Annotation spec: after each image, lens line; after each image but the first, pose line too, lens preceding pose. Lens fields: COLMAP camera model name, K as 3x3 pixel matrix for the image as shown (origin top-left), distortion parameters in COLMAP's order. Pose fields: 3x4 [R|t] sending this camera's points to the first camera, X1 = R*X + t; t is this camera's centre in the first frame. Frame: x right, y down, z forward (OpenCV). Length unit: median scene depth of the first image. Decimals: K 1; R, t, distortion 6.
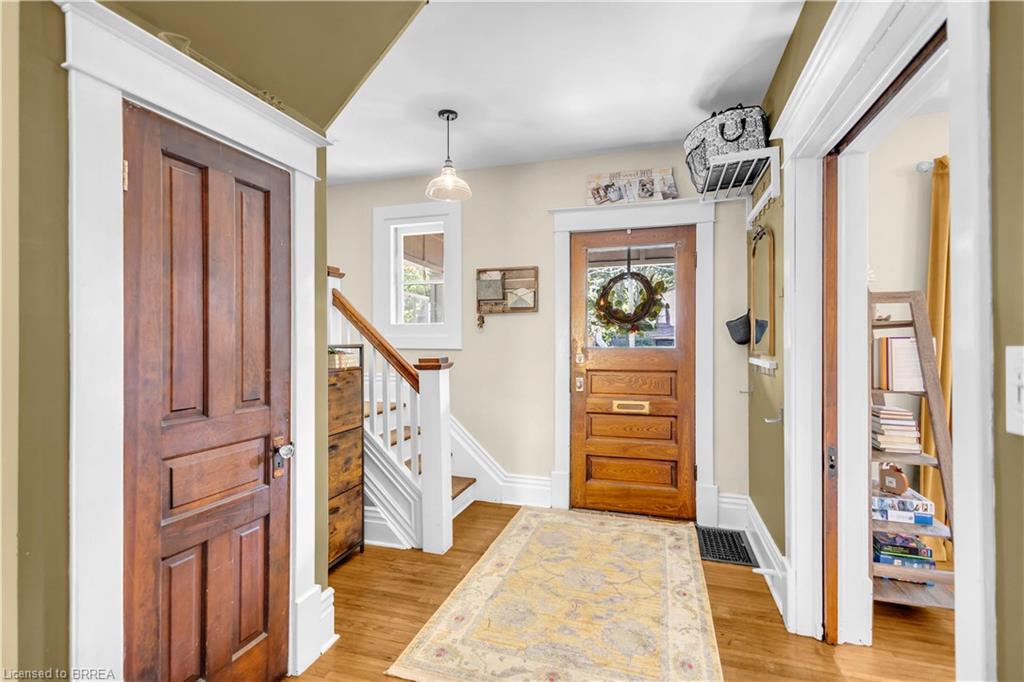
lens RADIAL K [[473.8, 0, 513.5], [0, 473.8, 341.0], [0, 0, 1]] dist [0.012921, -0.002612]
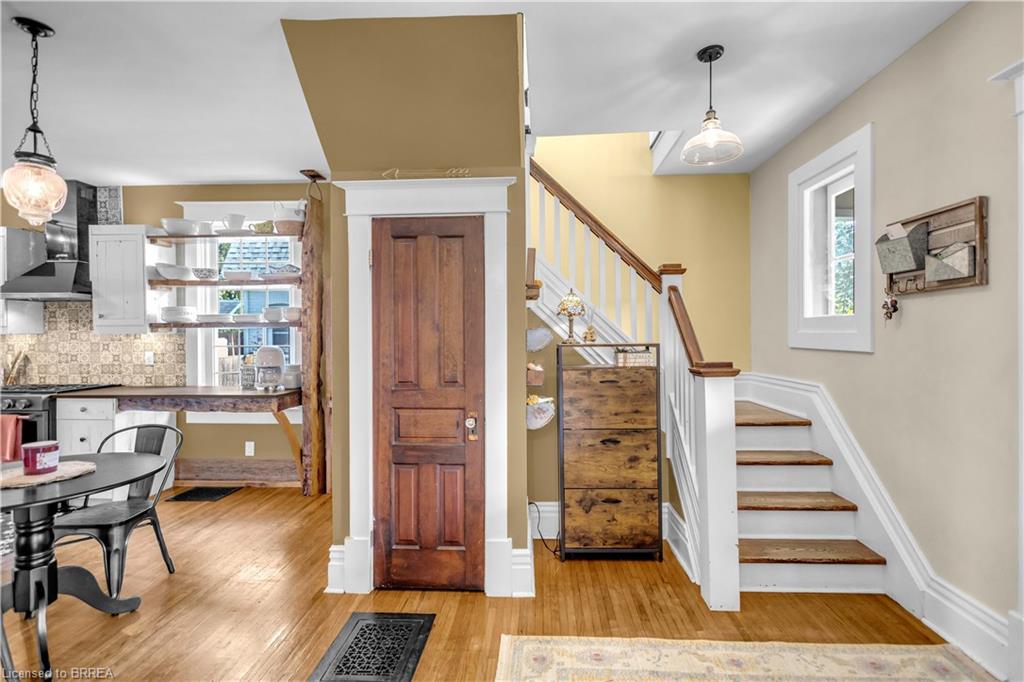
lens RADIAL K [[473.8, 0, 517.4], [0, 473.8, 336.3], [0, 0, 1]] dist [0.012921, -0.002612]
pose [[0.249269, 0.001382, -0.968433, 0.482195], [0.004807, 0.999985, 0.002664, -0.010905], [0.968422, -0.005320, 0.249259, 0.435554]]
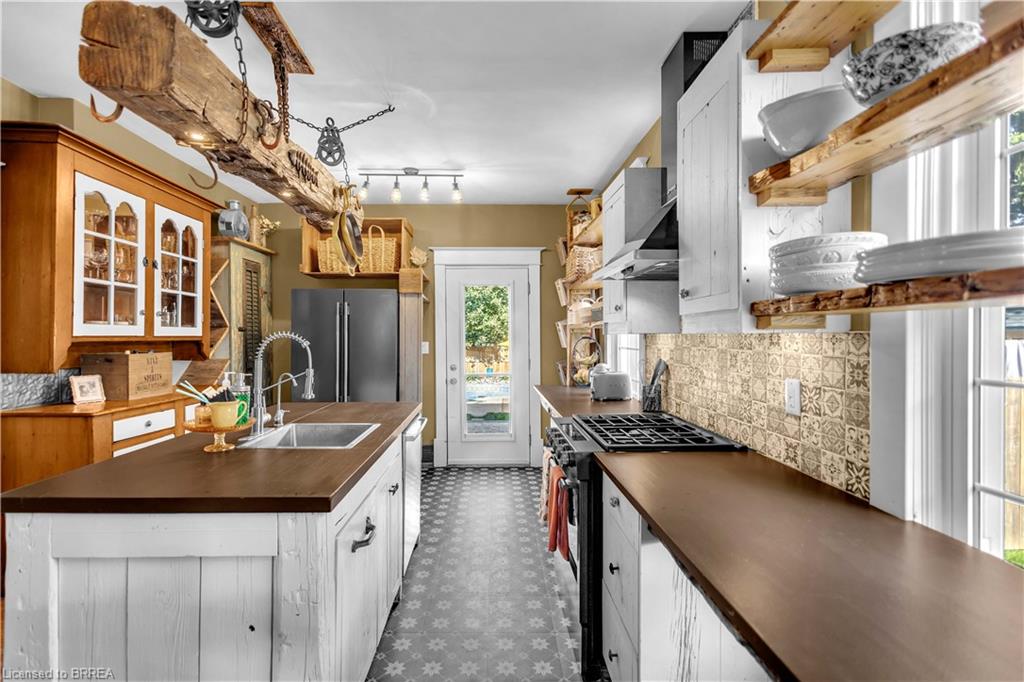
lens RADIAL K [[473.8, 0, 502.5], [0, 473.8, 339.5], [0, 0, 1]] dist [0.012921, -0.002612]
pose [[-0.945894, 0.001344, -0.324474, -0.590016], [-0.001748, 0.999956, 0.009238, -0.016310], [0.324472, 0.009306, -0.945850, 0.157244]]
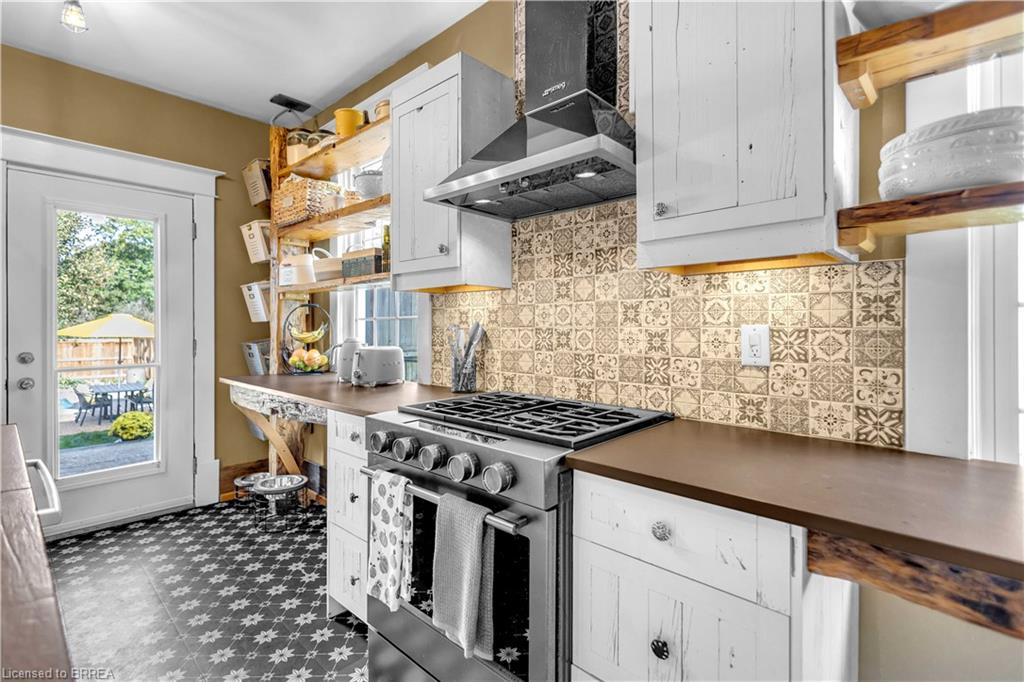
lens RADIAL K [[473.8, 0, 511.4], [0, 473.8, 325.6], [0, 0, 1]] dist [0.012921, -0.002612]
pose [[-0.429912, -0.010476, -0.902810, -0.558686], [-0.004784, 0.999945, -0.009325, 0.035925], [0.902858, 0.000310, -0.429939, -0.234022]]
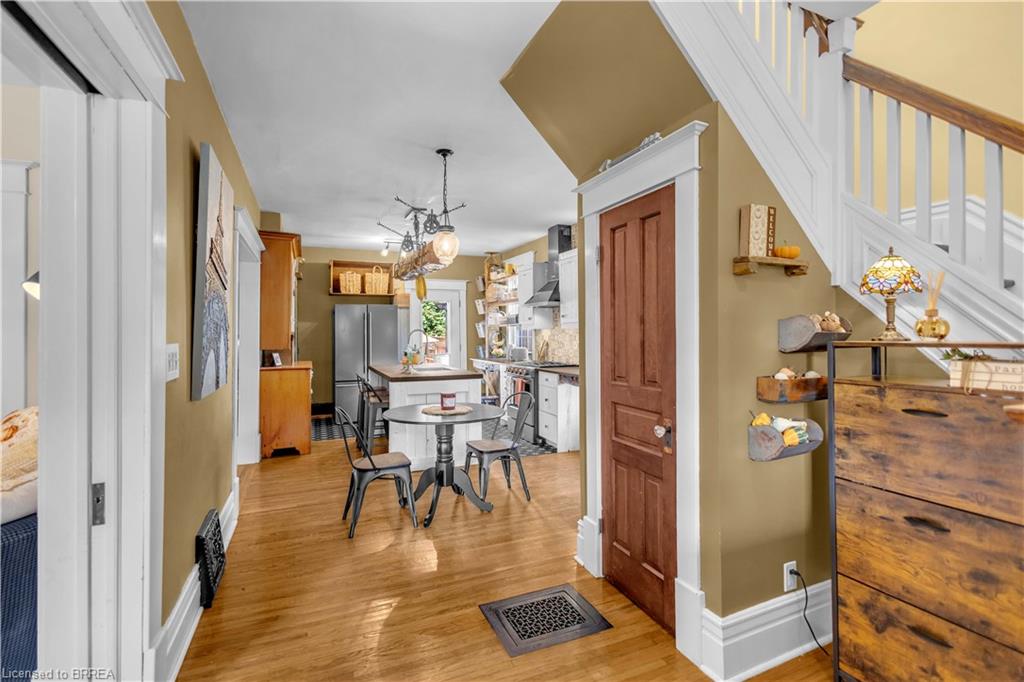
lens RADIAL K [[473.8, 0, 509.4], [0, 473.8, 332.0], [0, 0, 1]] dist [0.012921, -0.002612]
pose [[-0.764267, 0.004530, -0.644884, 0.301526], [0.006740, 0.999977, -0.000963, -0.006293], [0.644865, -0.005083, -0.764280, 0.907795]]
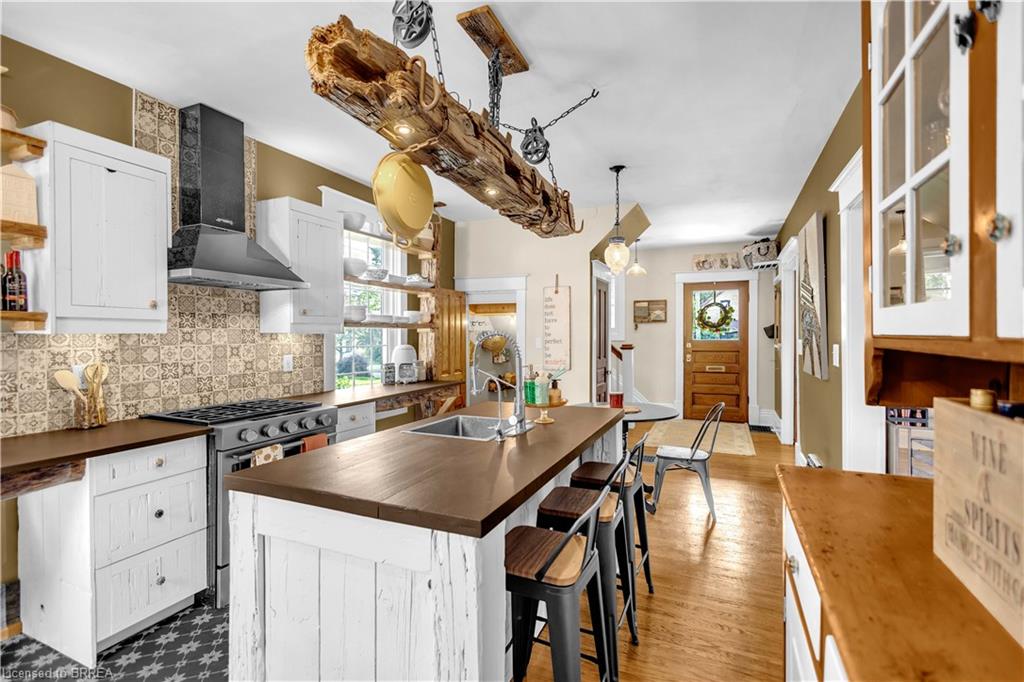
lens RADIAL K [[473.8, 0, 511.2], [0, 473.8, 340.6], [0, 0, 1]] dist [0.012921, -0.002612]
pose [[0.992788, -0.001480, -0.119871, -0.412076], [0.003276, 0.999885, 0.014786, -0.017382], [0.119835, -0.015072, 0.992679, -1.229142]]
